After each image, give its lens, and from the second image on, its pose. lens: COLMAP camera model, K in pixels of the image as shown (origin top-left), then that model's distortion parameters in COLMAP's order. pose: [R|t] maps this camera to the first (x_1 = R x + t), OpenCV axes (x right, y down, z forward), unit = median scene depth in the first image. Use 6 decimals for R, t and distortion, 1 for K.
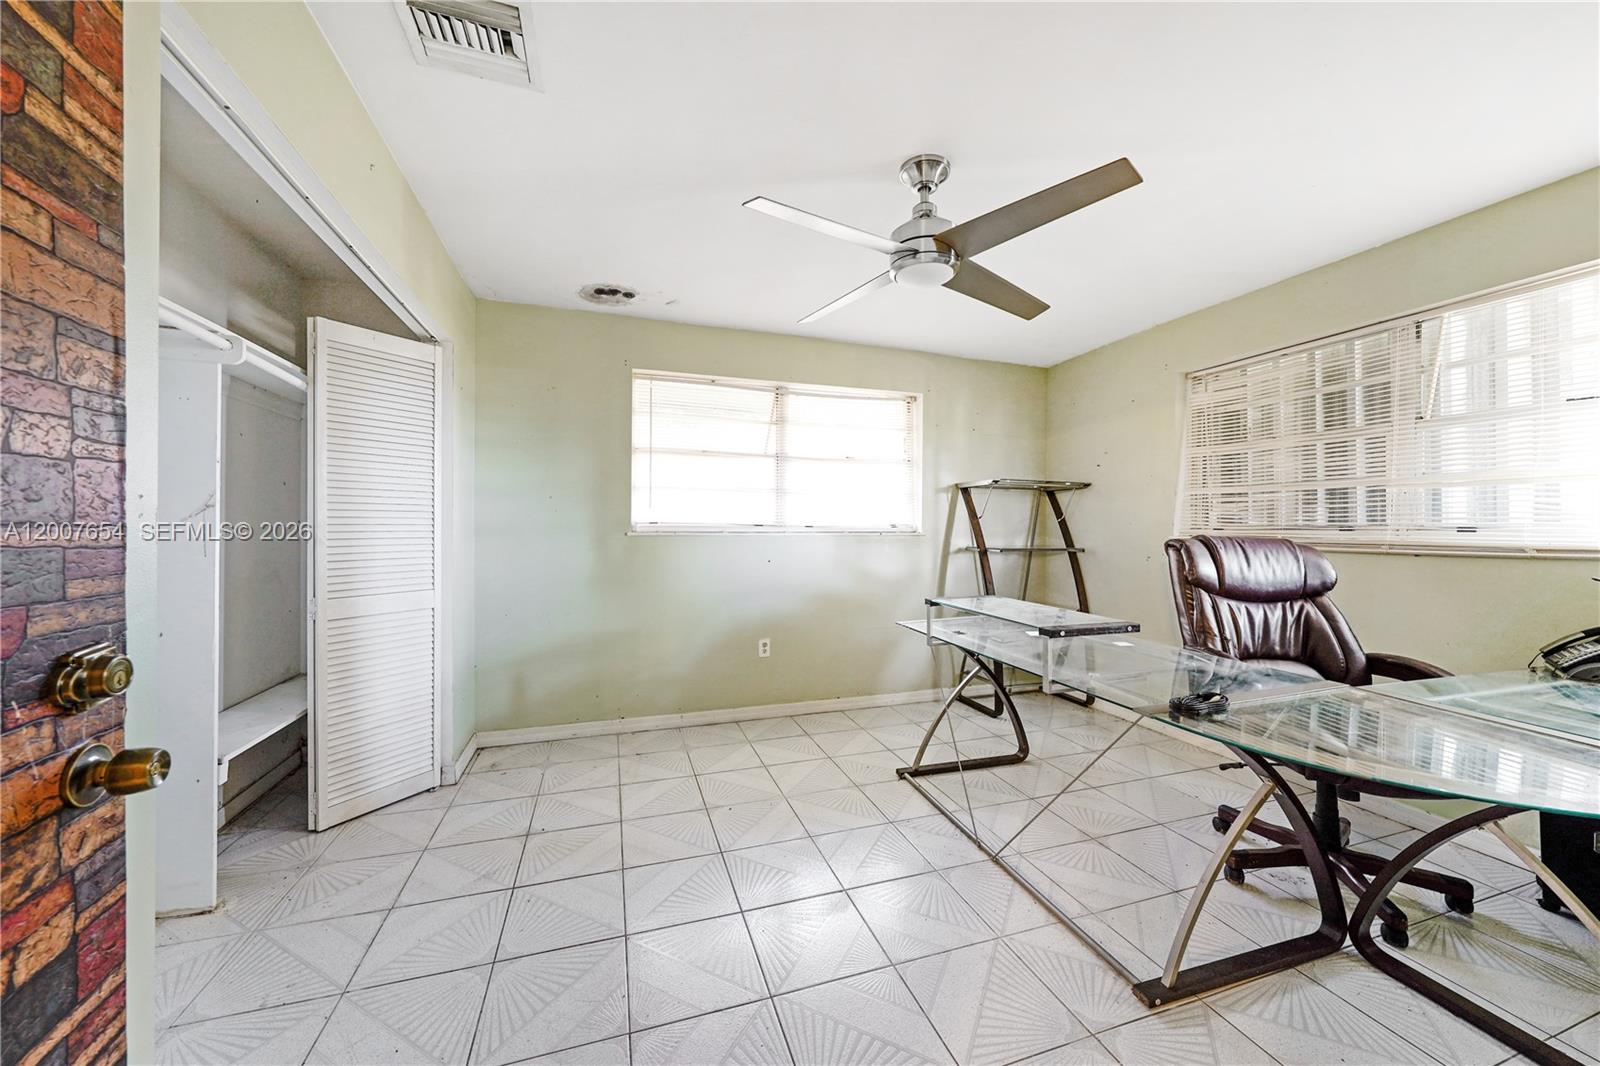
lens RADIAL K [[567.6, 0, 800.0], [0, 567.6, 533.0], [0, 0, 1]] dist [0.000163, -0.000007]
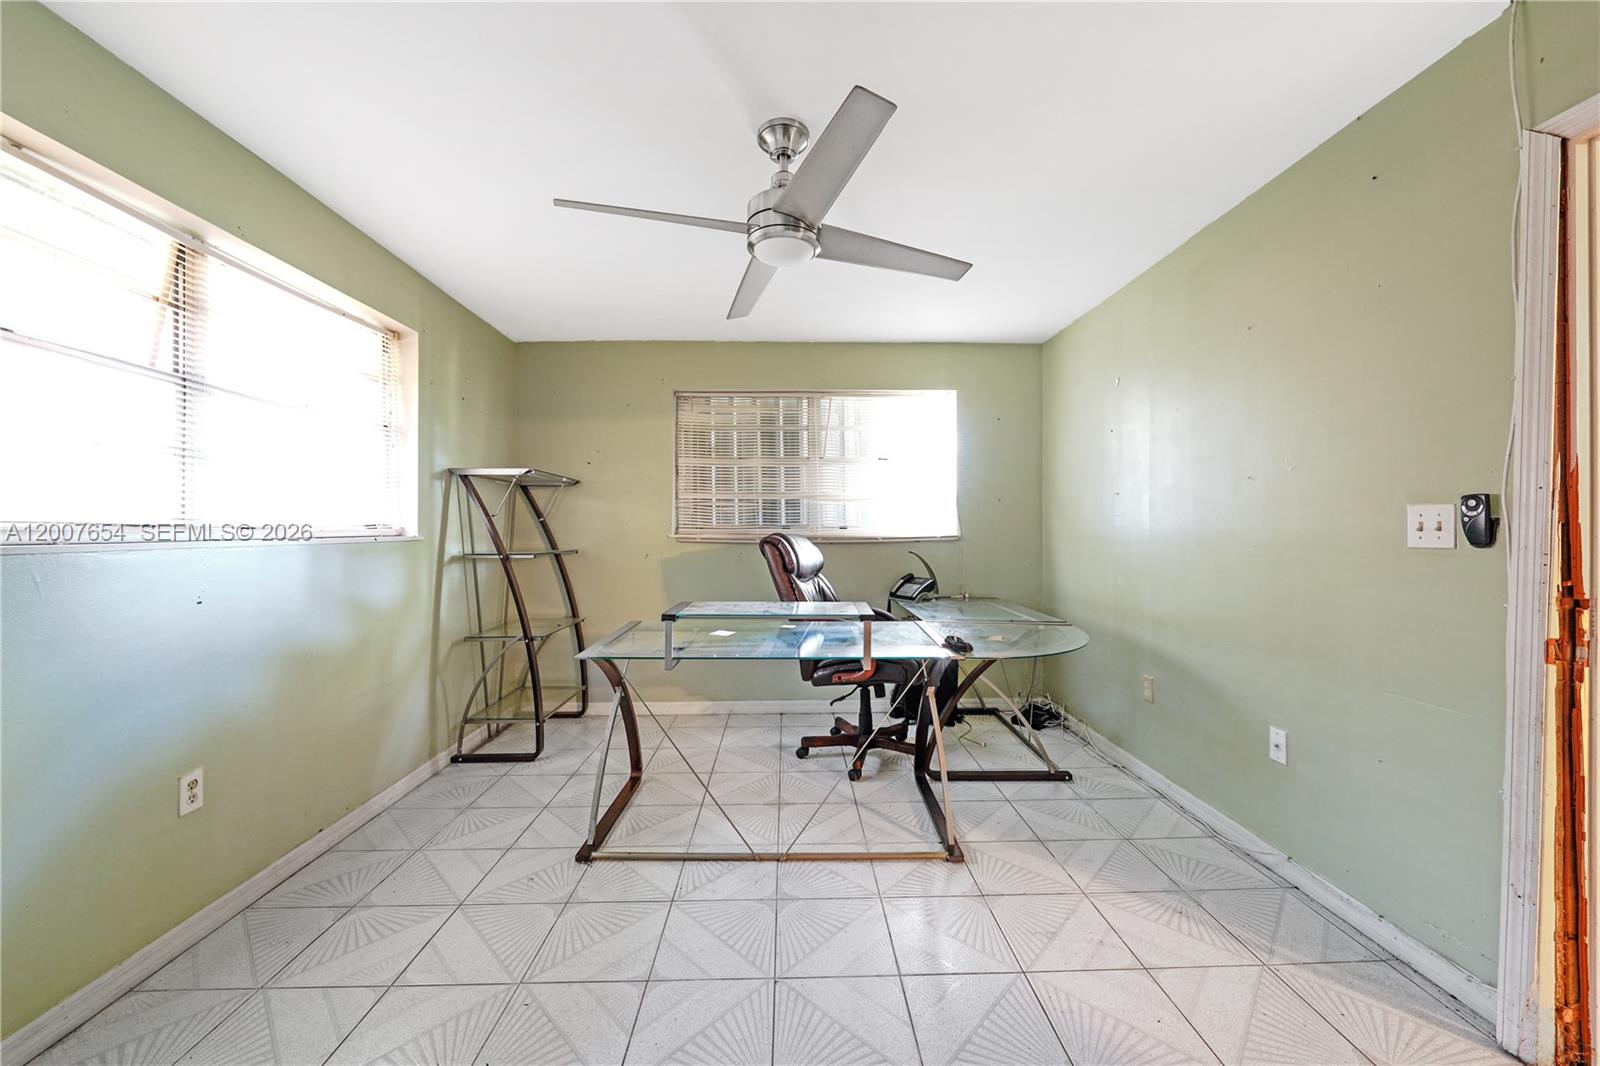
lens RADIAL K [[606.9, 0, 800.0], [0, 606.9, 533.0], [0, 0, 1]] dist [-0.000106, -0.000049]
pose [[0.290659, -0.010961, 0.956764, -0.386621], [0.012615, 0.999891, 0.007623, -0.004376], [-0.956744, 0.009854, 0.290766, 0.383558]]
